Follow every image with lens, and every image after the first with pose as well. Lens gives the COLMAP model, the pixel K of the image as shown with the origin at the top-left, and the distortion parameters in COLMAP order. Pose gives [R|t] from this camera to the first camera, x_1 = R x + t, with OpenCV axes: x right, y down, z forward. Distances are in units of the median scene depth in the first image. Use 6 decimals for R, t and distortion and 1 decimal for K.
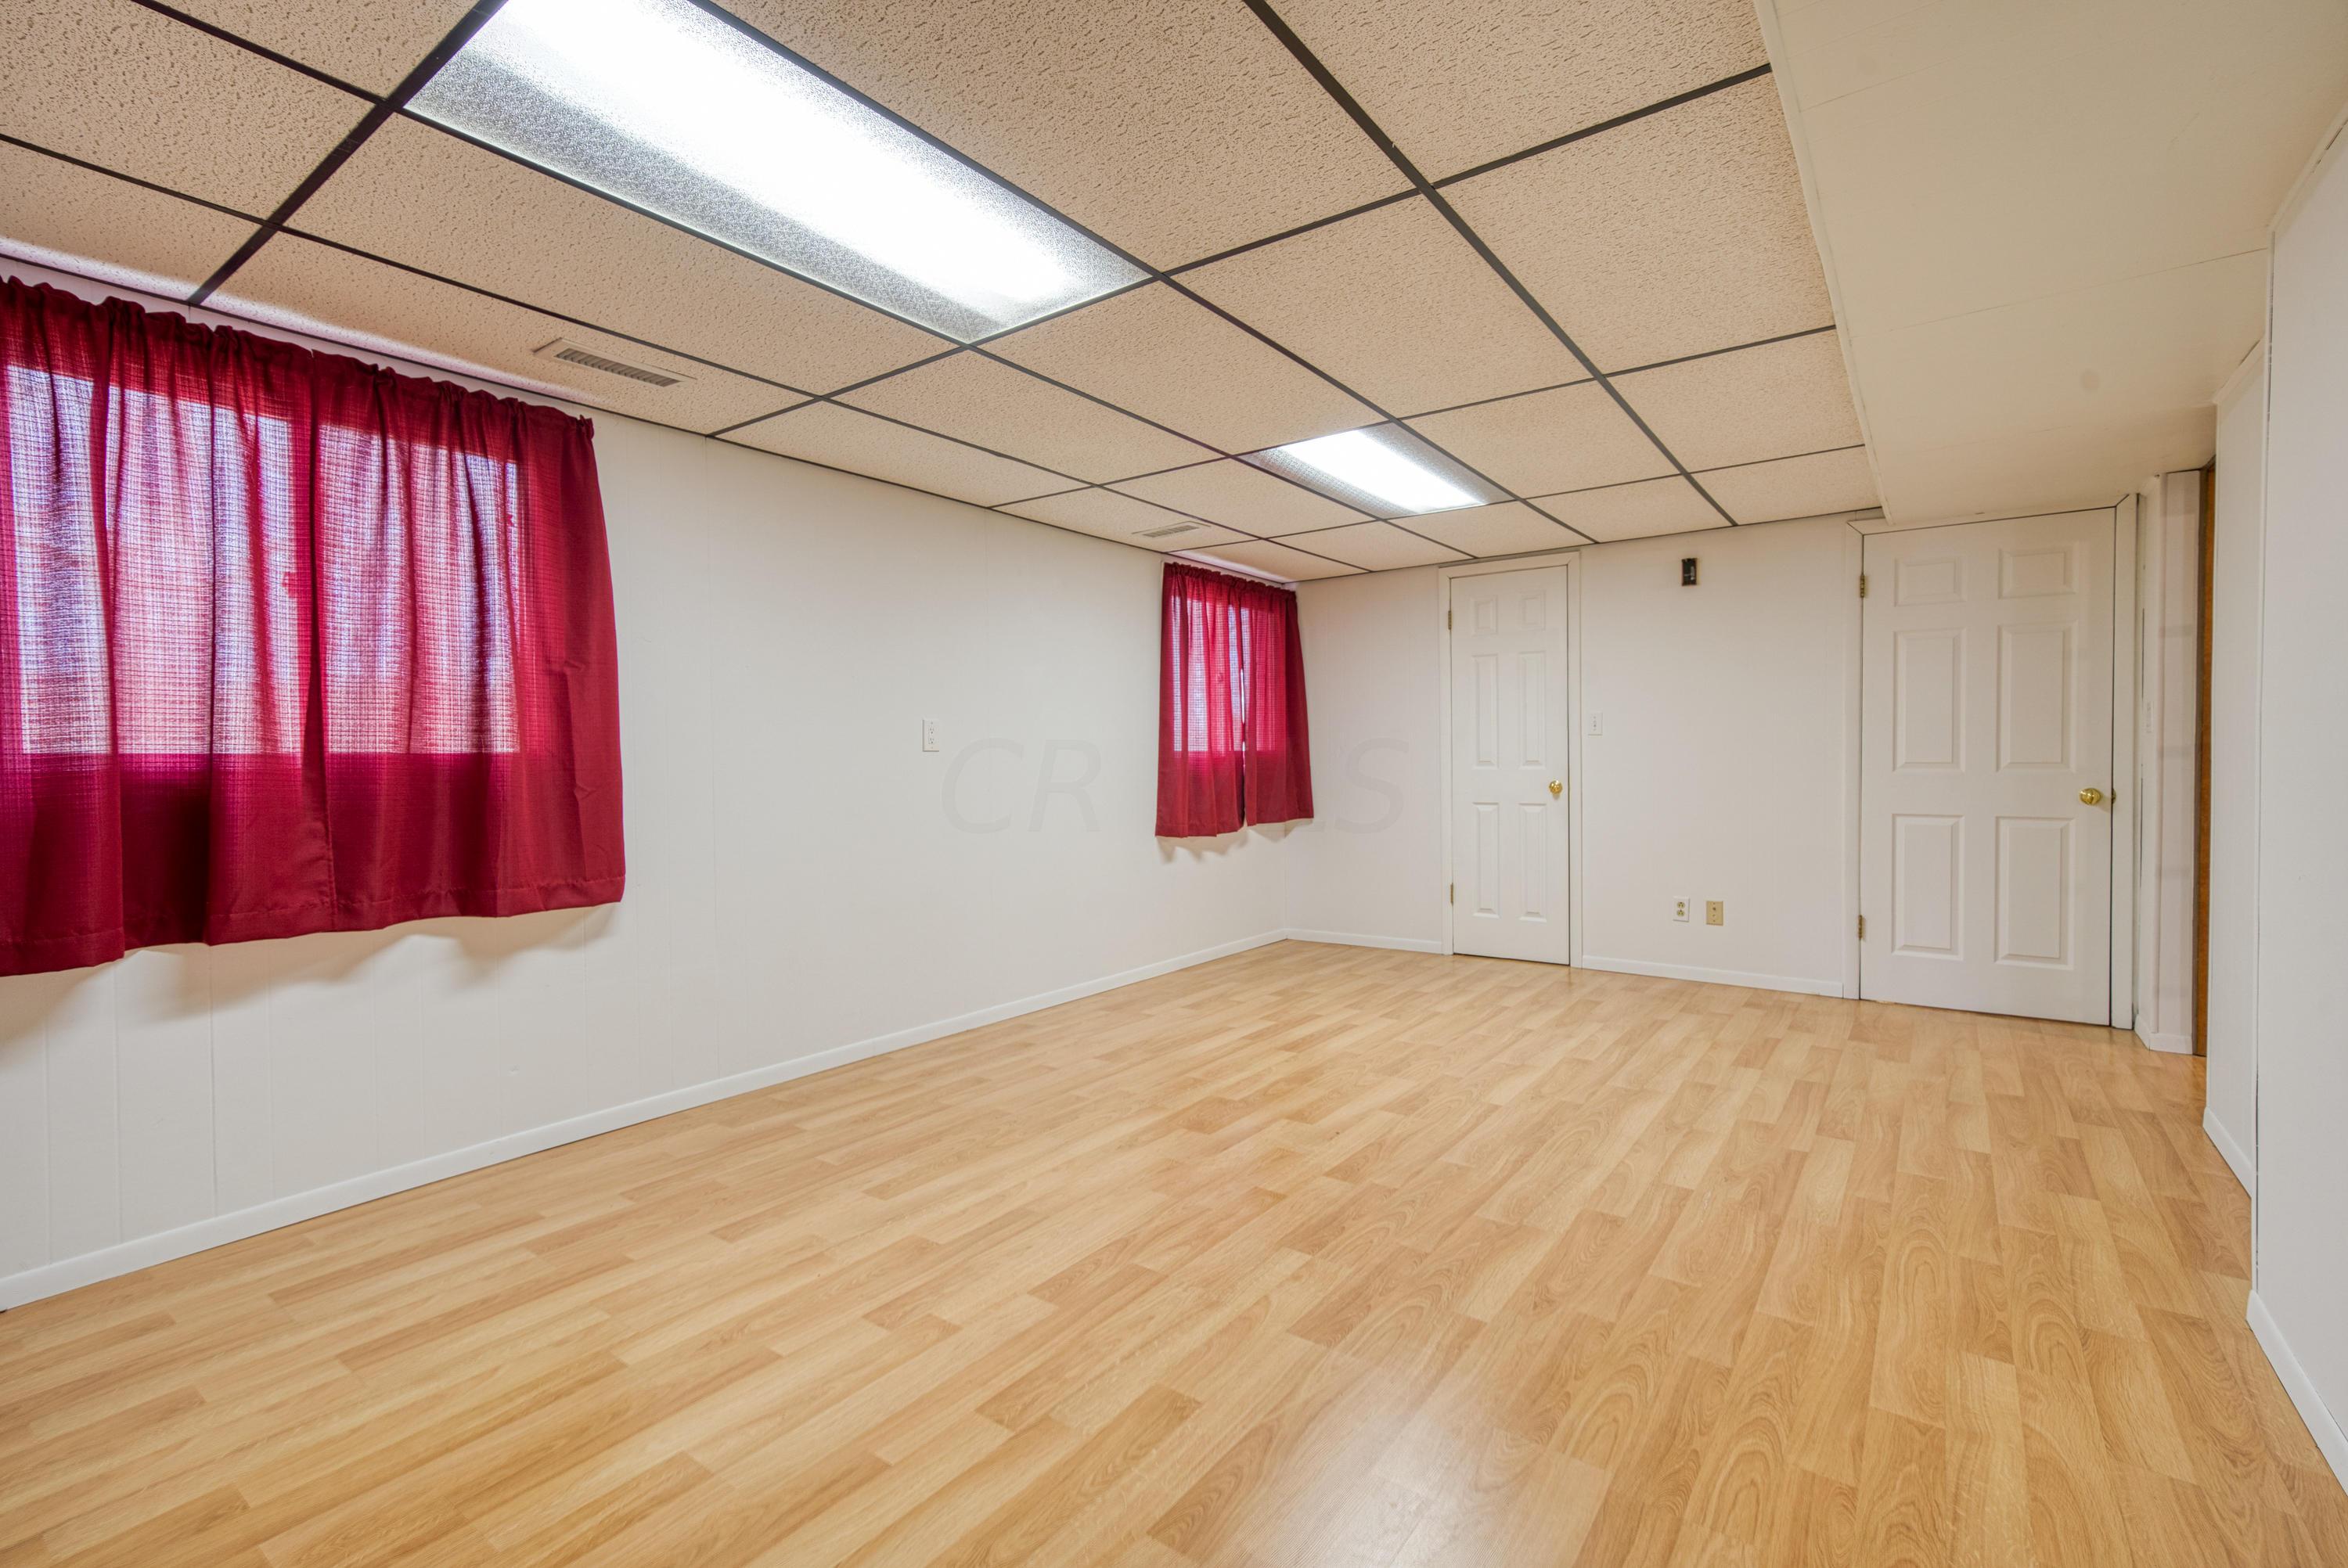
lens RADIAL K [[1042.3, 0, 1180.4], [0, 1042.3, 792.1], [0, 0, 1]] dist [0.002266, 0.000176]
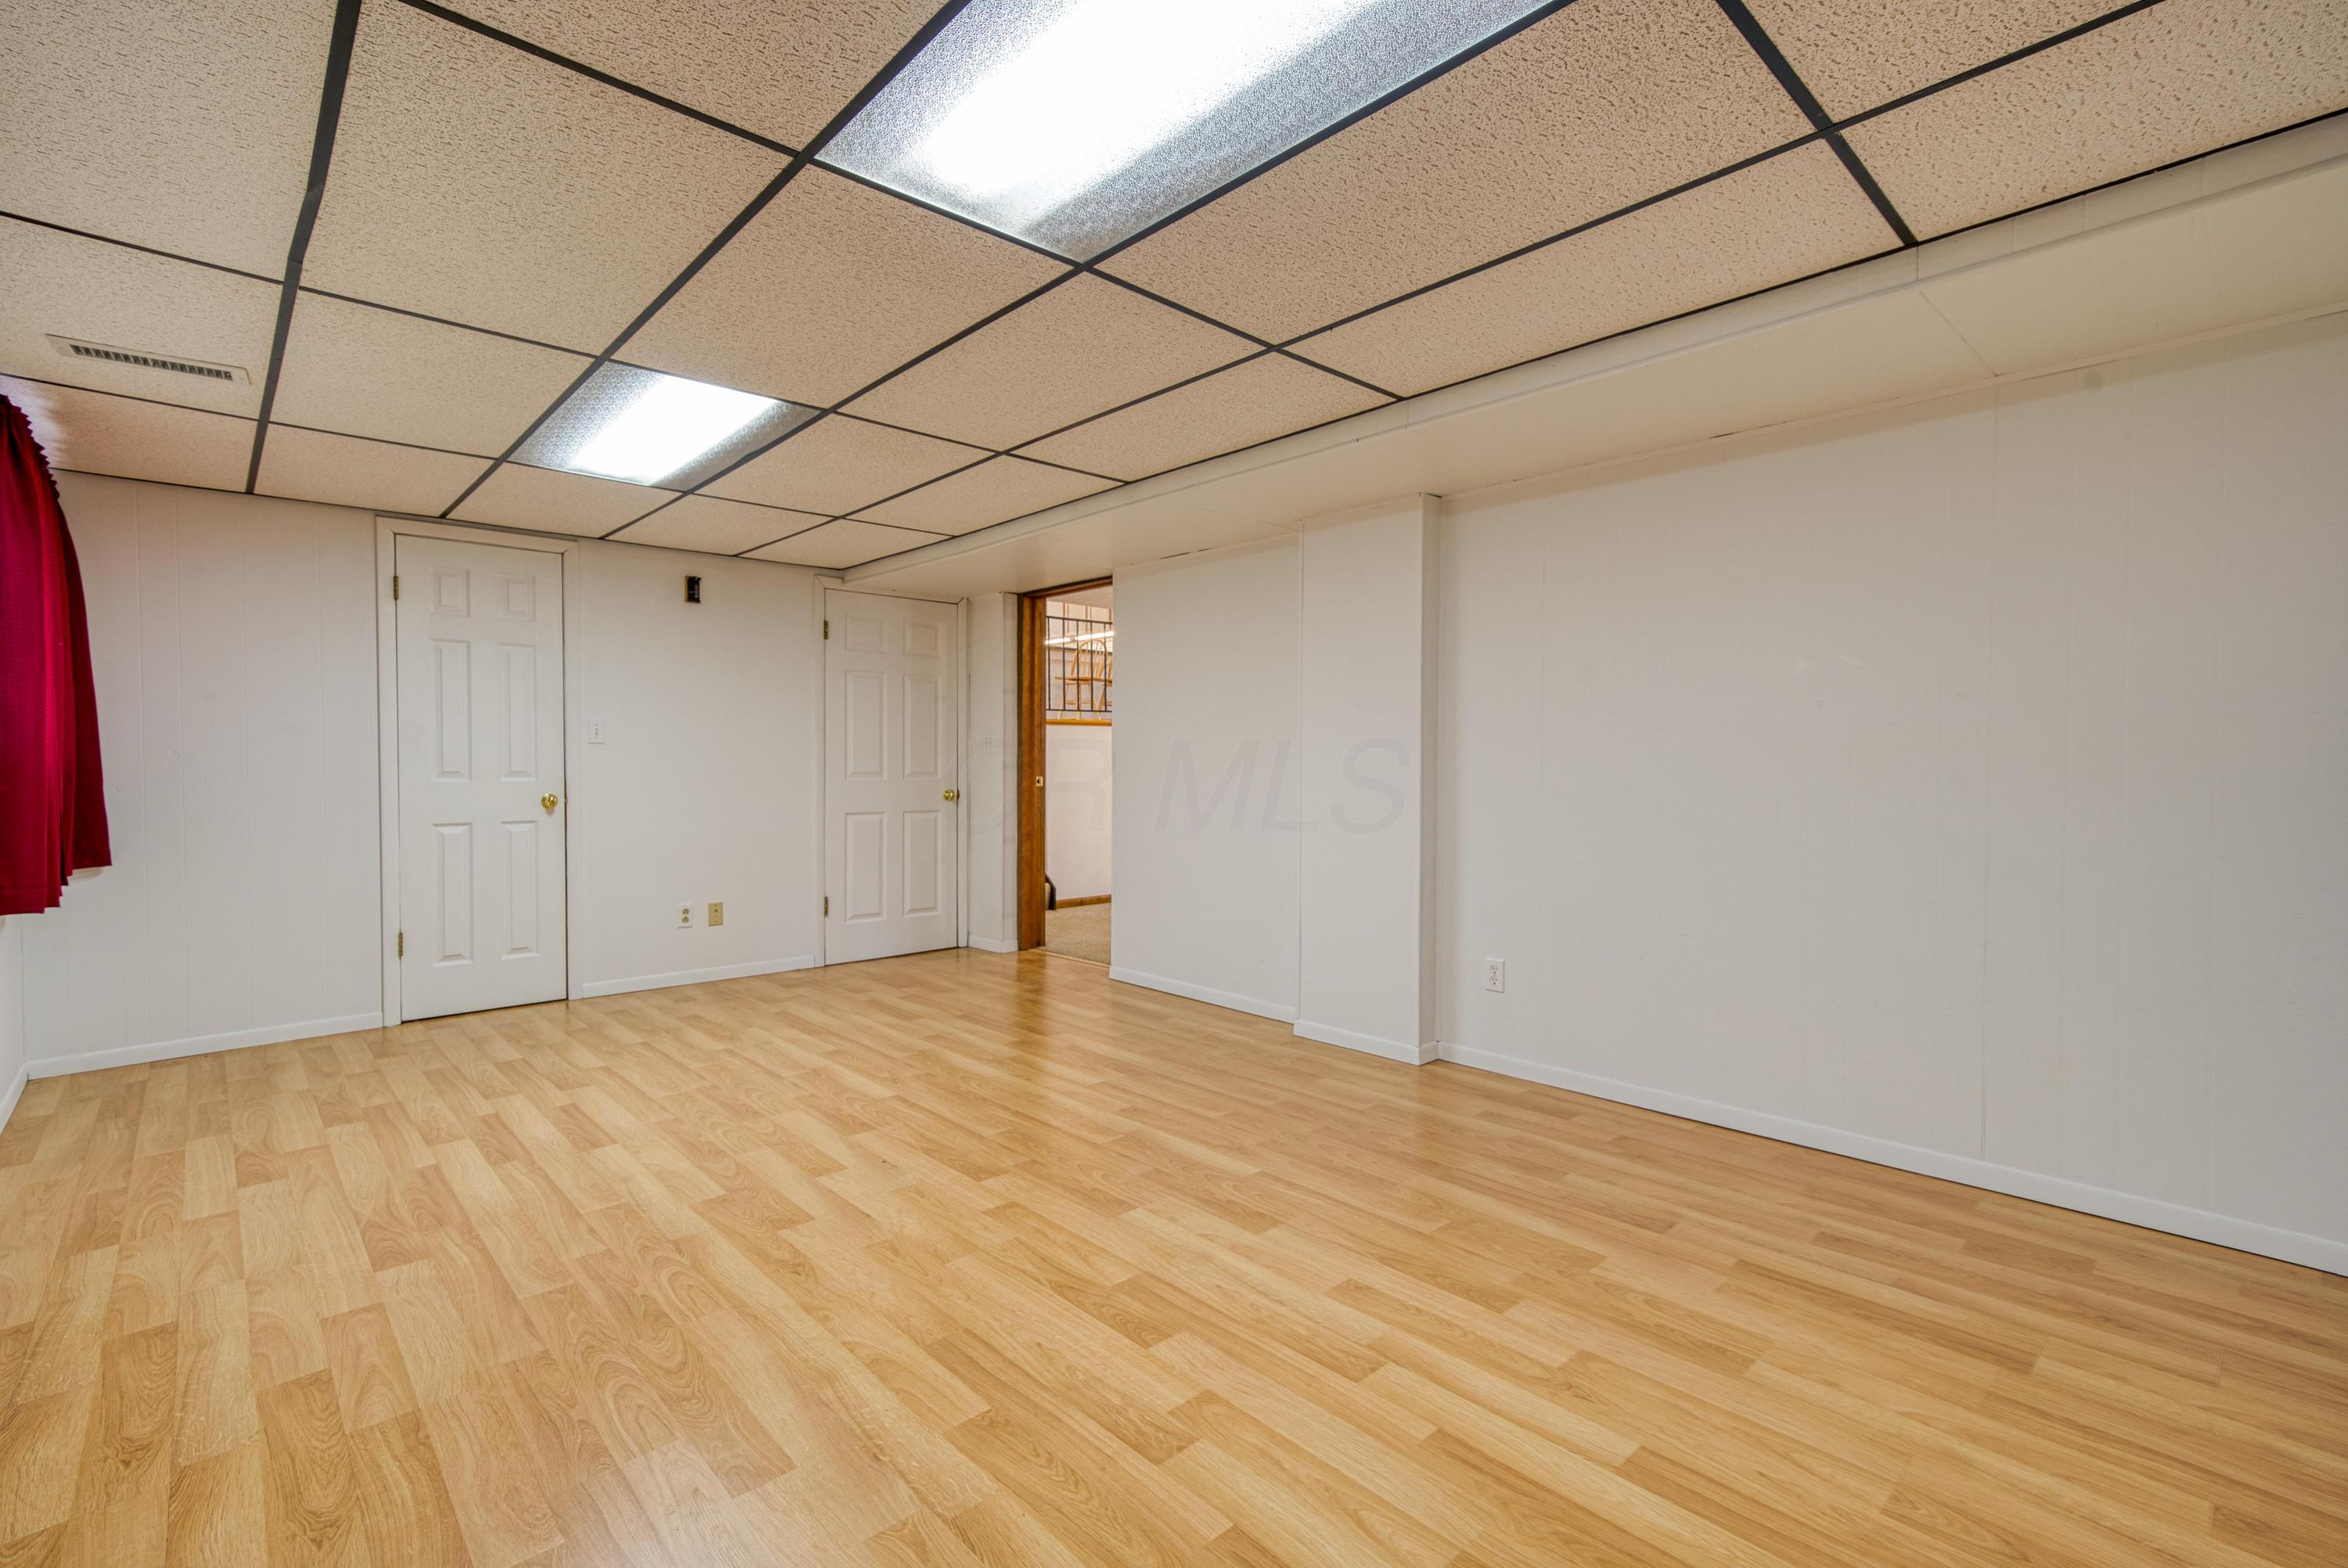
lens RADIAL K [[1046.4, 0, 1170.0], [0, 1046.4, 768.3], [0, 0, 1]] dist [0.007323, 0.000219]
pose [[0.194633, 0.005337, 0.980862, -0.639226], [0.032439, 0.999403, -0.011875, -0.007049], [-0.980340, 0.034129, 0.194344, 0.484198]]
